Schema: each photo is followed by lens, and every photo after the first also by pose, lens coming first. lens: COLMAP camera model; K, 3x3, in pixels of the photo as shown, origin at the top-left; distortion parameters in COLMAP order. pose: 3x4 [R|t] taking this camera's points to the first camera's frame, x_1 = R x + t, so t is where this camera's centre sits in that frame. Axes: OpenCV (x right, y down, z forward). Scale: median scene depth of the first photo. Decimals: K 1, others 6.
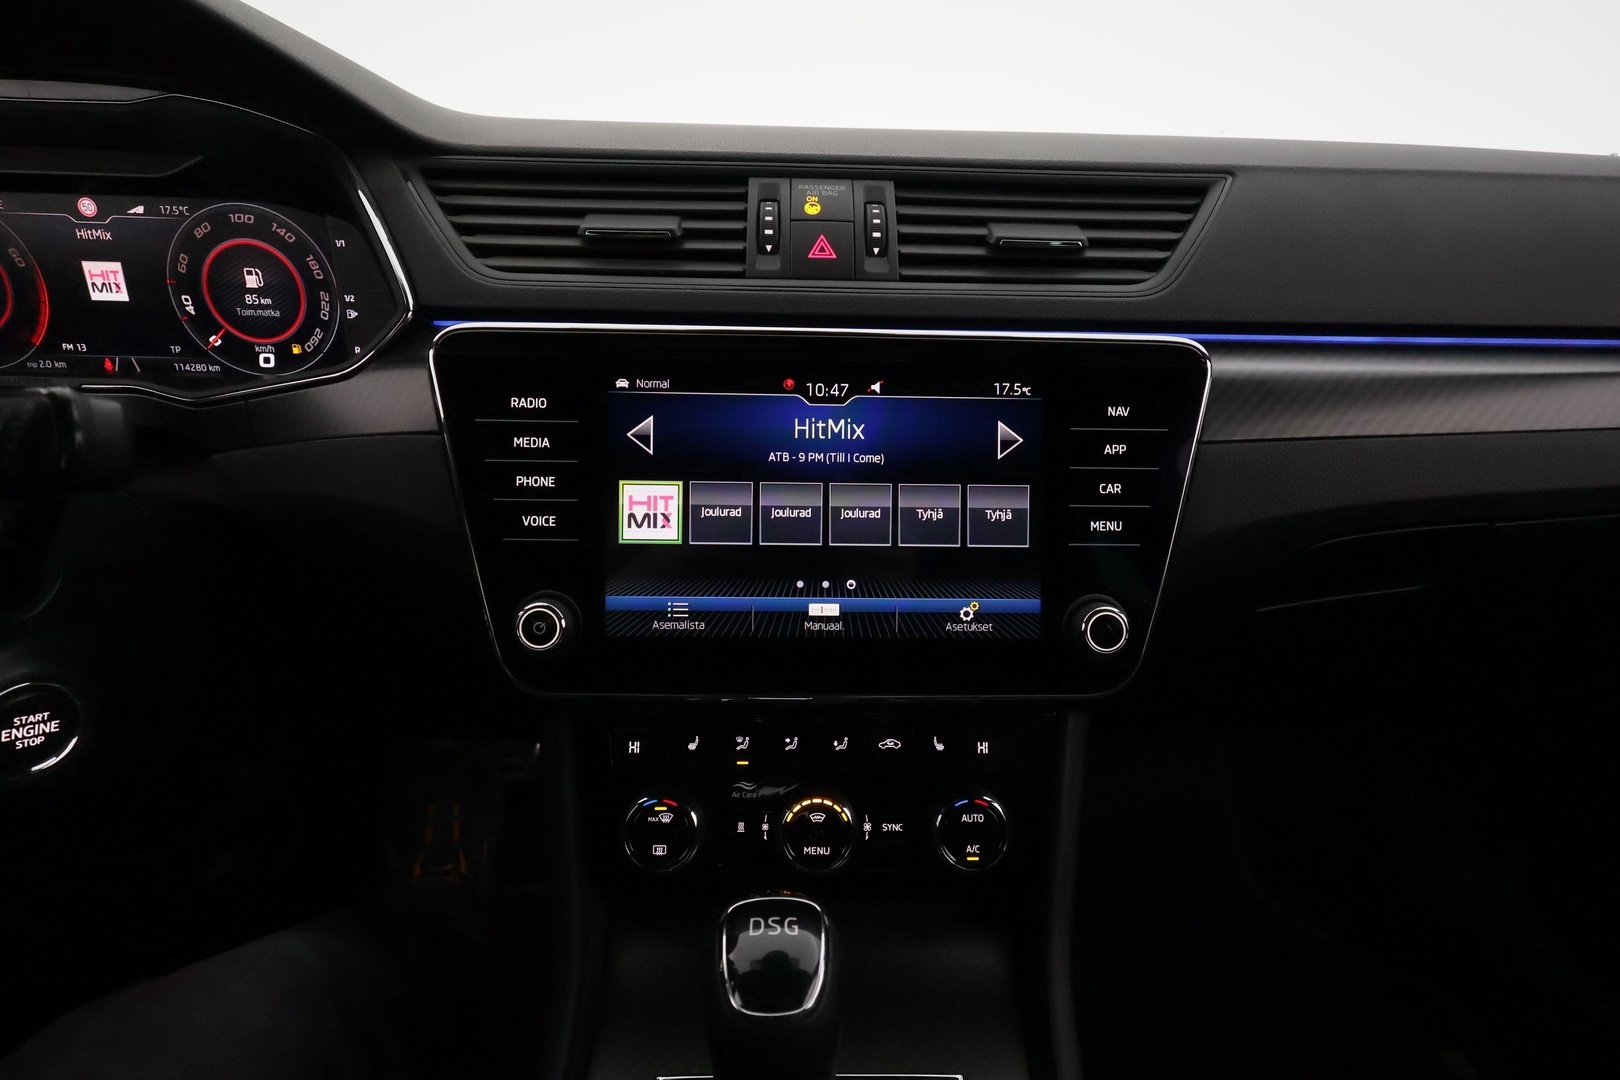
lens RADIAL K [[760.2, 0, 807.2], [0, 760.2, 538.0], [0, 0, 1]] dist [0.001103, 0.000663]
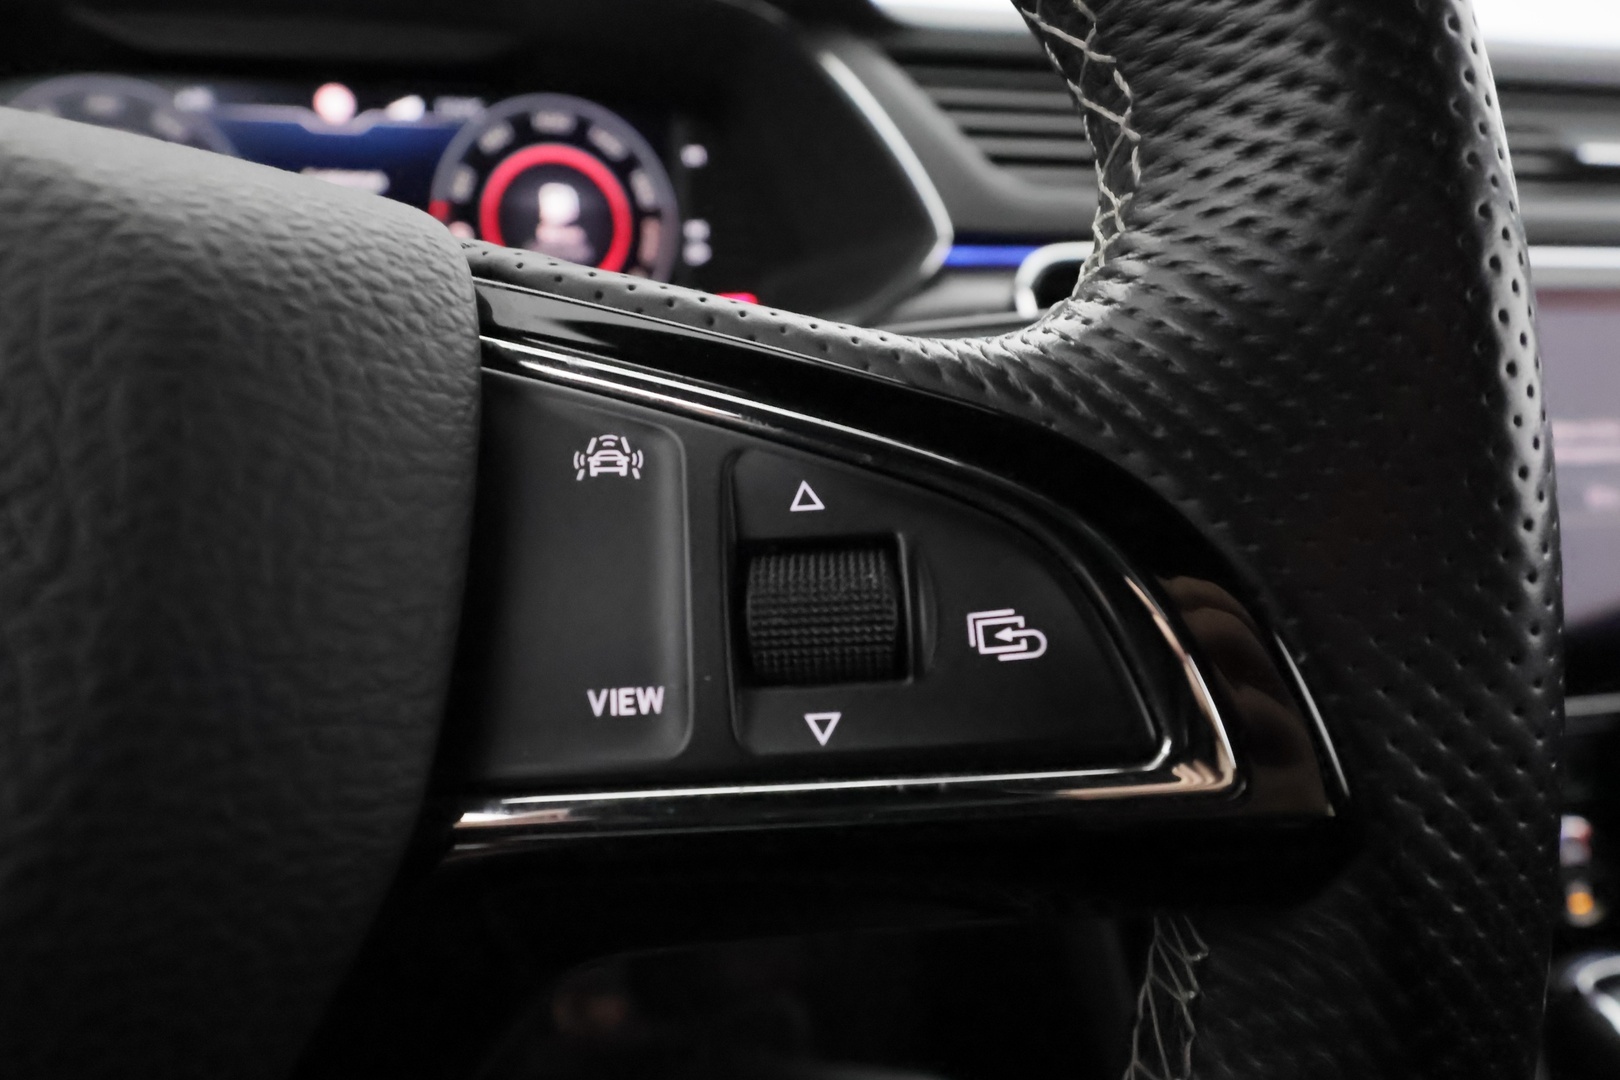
lens RADIAL K [[966.5, 0, 799.9], [0, 966.5, 540.7], [0, 0, 1]] dist [-0.000118, 0.001119]
pose [[0.990928, -0.046576, 0.126062, -0.632379], [0.049317, 0.998608, -0.018706, 0.003956], [-0.125015, 0.024753, 0.991846, 0.075061]]
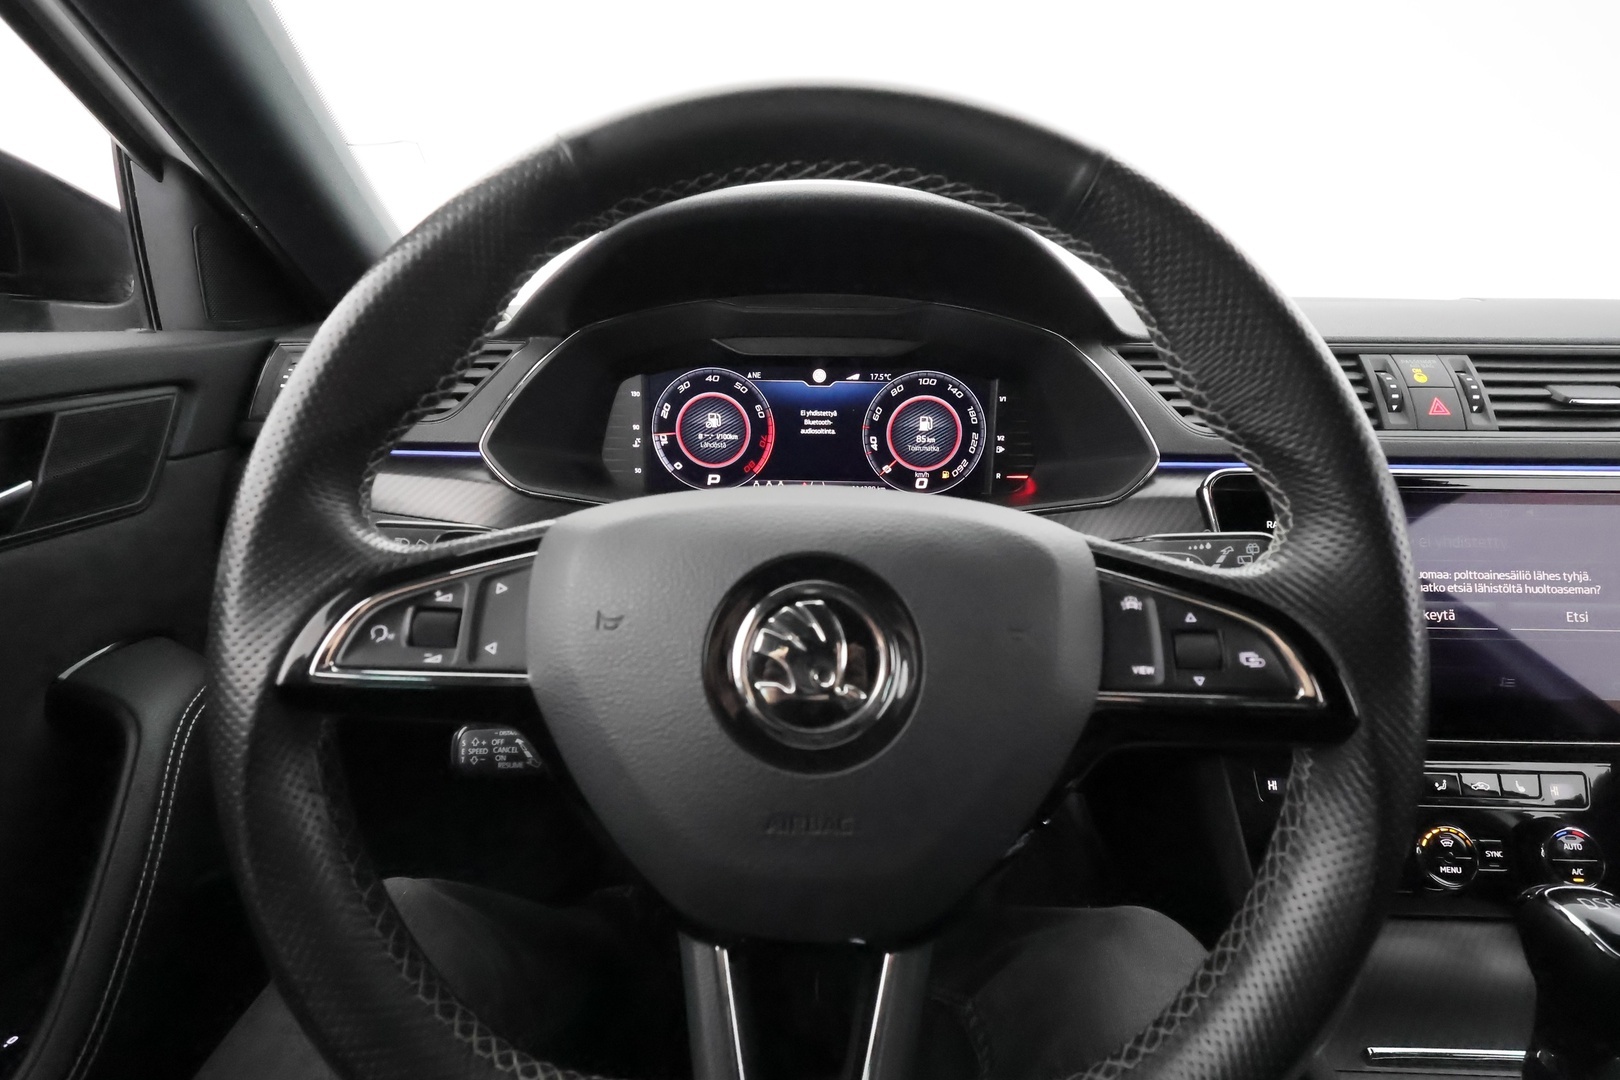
lens RADIAL K [[760.2, 0, 805.7], [0, 760.2, 538.8], [0, 0, 1]] dist [0.001103, 0.000663]
pose [[0.998621, -0.000488, -0.052498, -0.870755], [-0.004417, 0.995631, -0.093272, -0.013737], [0.052314, 0.093375, 0.994256, -0.325277]]
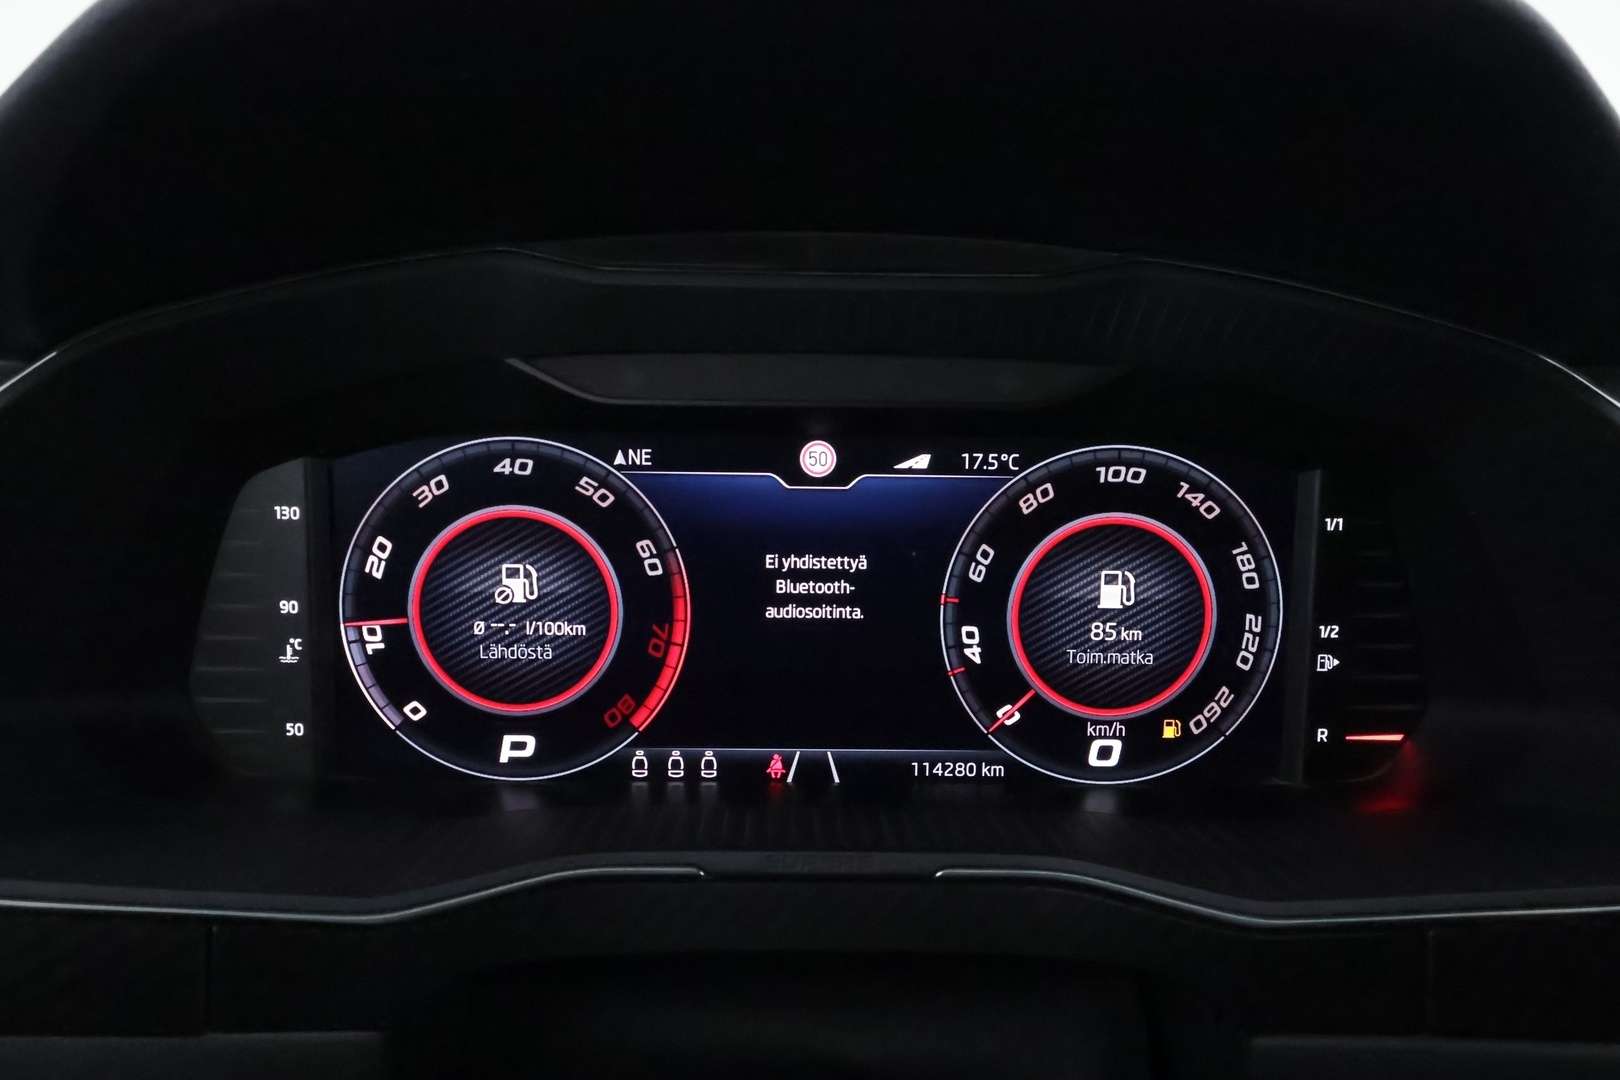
lens RADIAL K [[1313.5, 0, 808.4], [0, 1313.5, 541.5], [0, 0, 1]] dist [0.003719, 0.005292]
pose [[0.999909, -0.009831, -0.009219, -0.915295], [0.008033, 0.983995, -0.178012, -0.226422], [0.010822, 0.177922, 0.983985, 0.179929]]
